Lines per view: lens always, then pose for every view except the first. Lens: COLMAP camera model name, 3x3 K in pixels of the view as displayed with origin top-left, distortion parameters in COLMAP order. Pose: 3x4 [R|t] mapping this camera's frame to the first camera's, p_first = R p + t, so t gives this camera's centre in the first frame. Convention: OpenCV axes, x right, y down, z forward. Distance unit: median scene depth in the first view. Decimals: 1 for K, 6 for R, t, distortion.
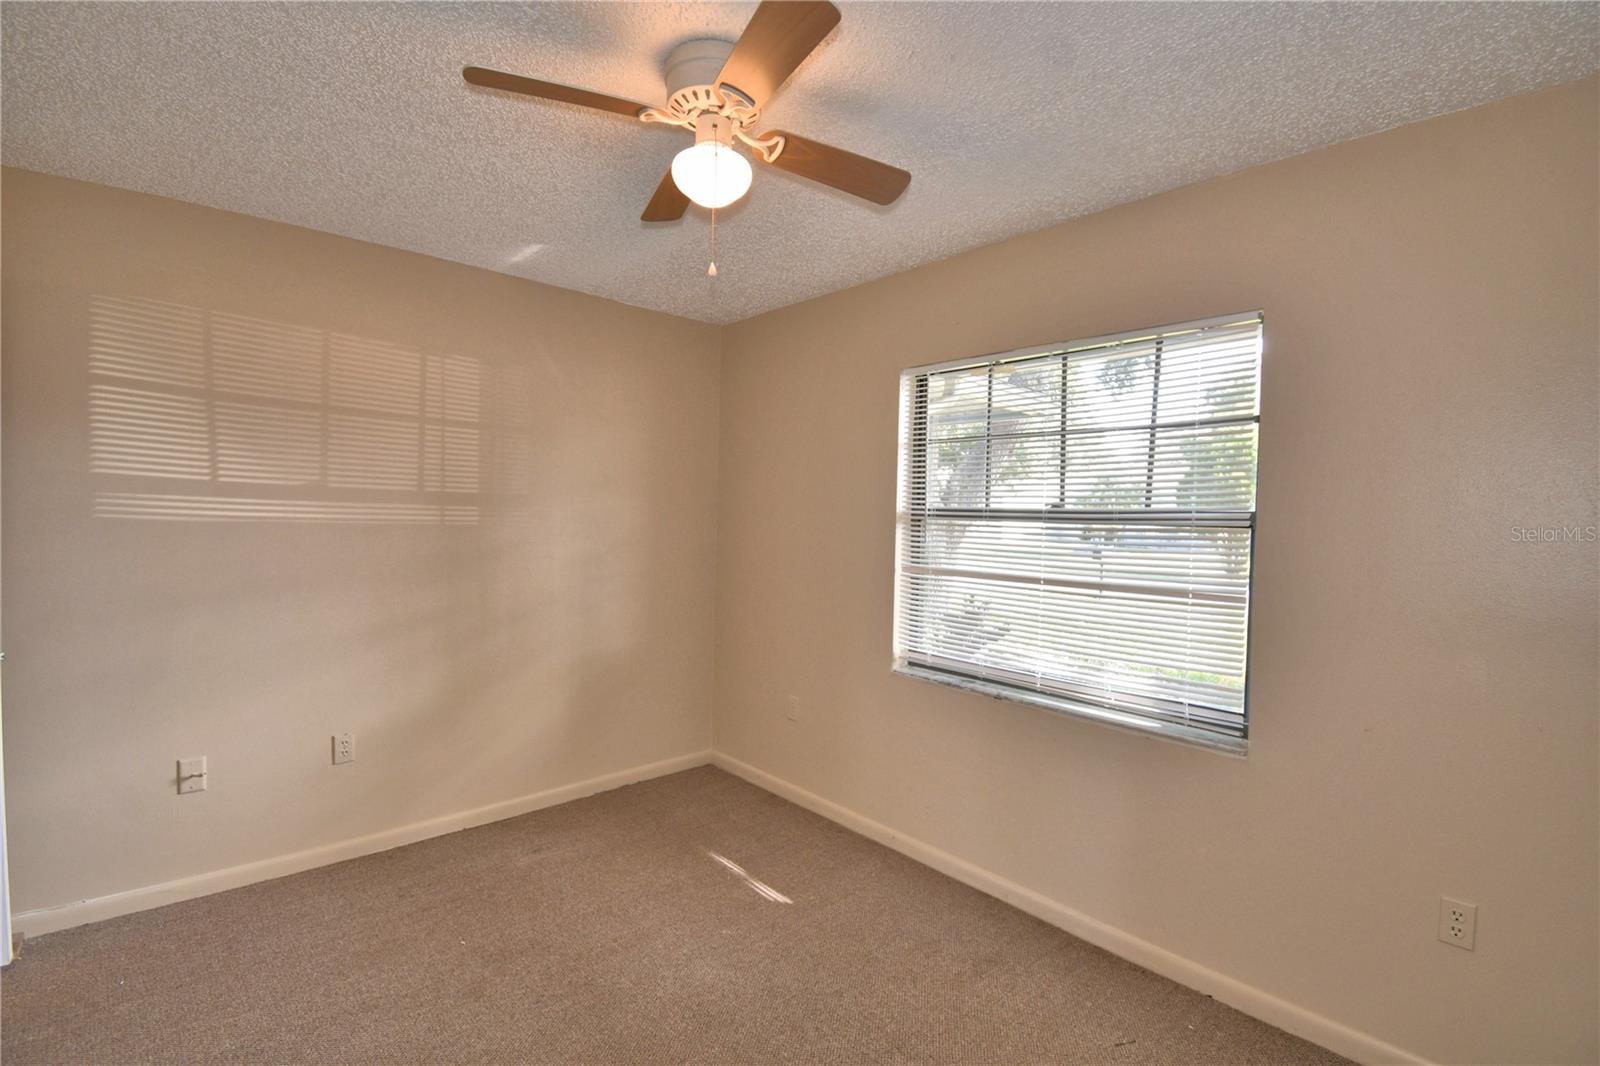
lens RADIAL K [[714.4, 0, 795.9], [0, 714.4, 531.3], [0, 0, 1]] dist [0.015978, -0.023004]
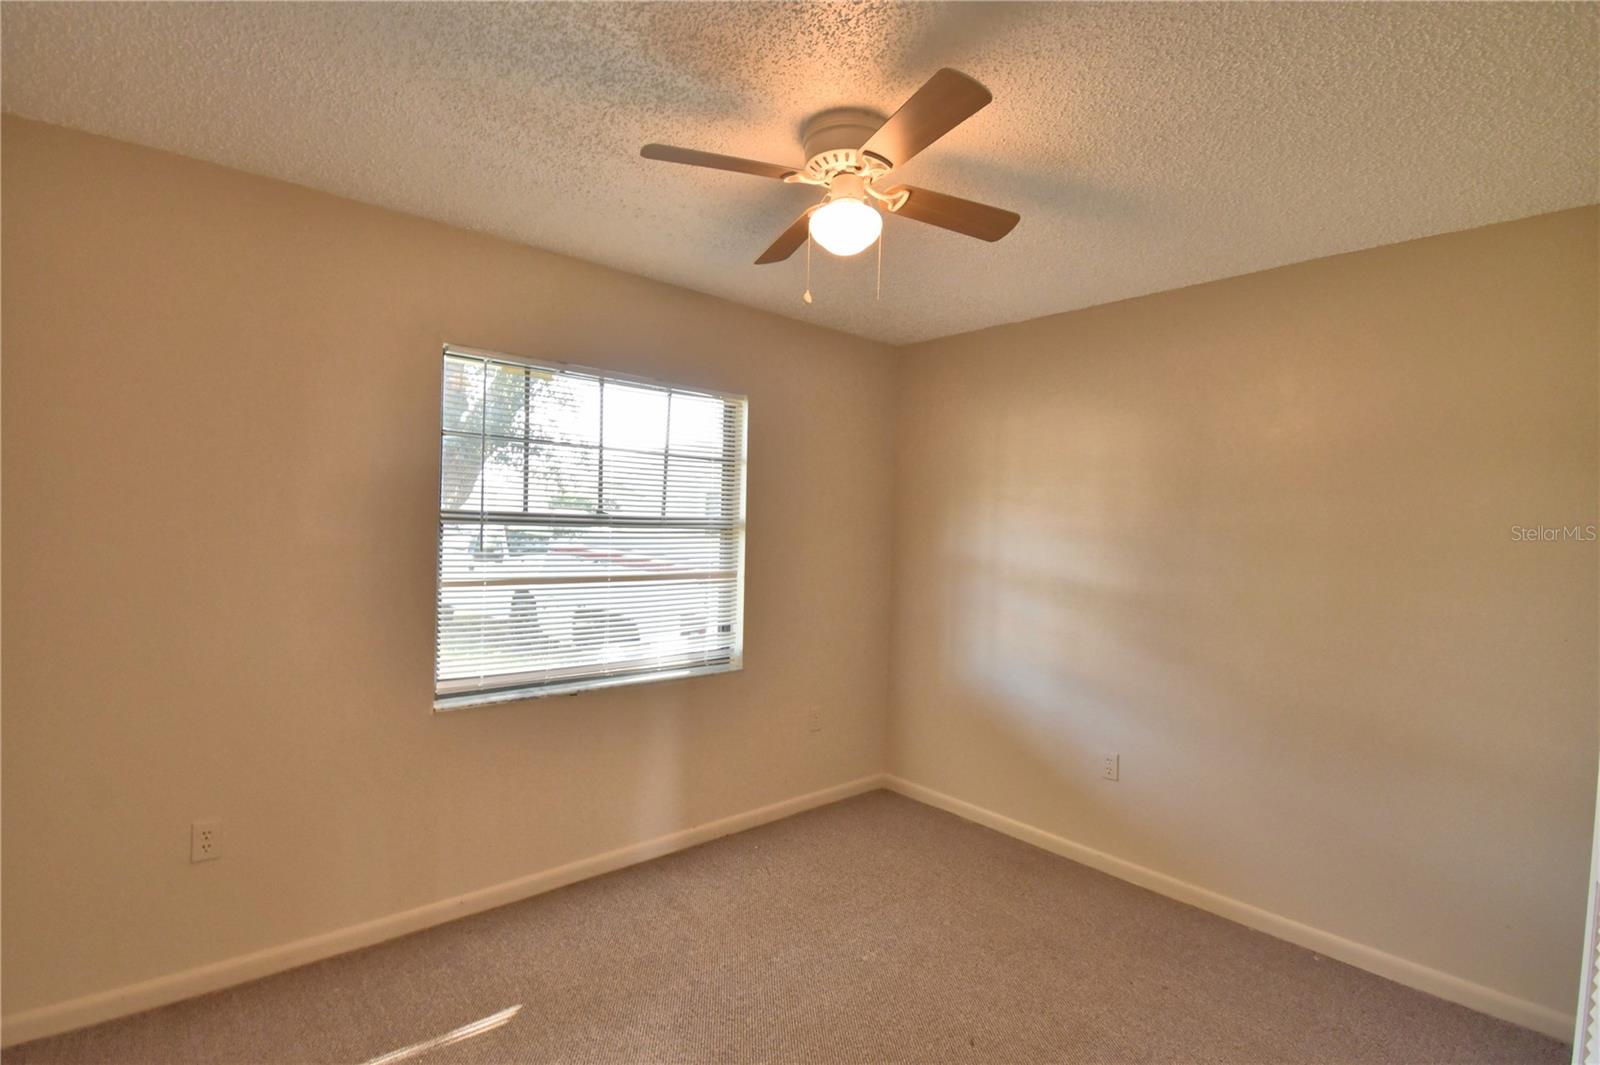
lens RADIAL K [[728.1, 0, 795.7], [0, 728.1, 532.0], [0, 0, 1]] dist [0.022617, -0.030189]
pose [[0.028108, -0.023120, 0.999337, -0.843856], [0.003503, 0.999729, 0.023031, -0.031809], [-0.999599, 0.002853, 0.028182, 0.701297]]
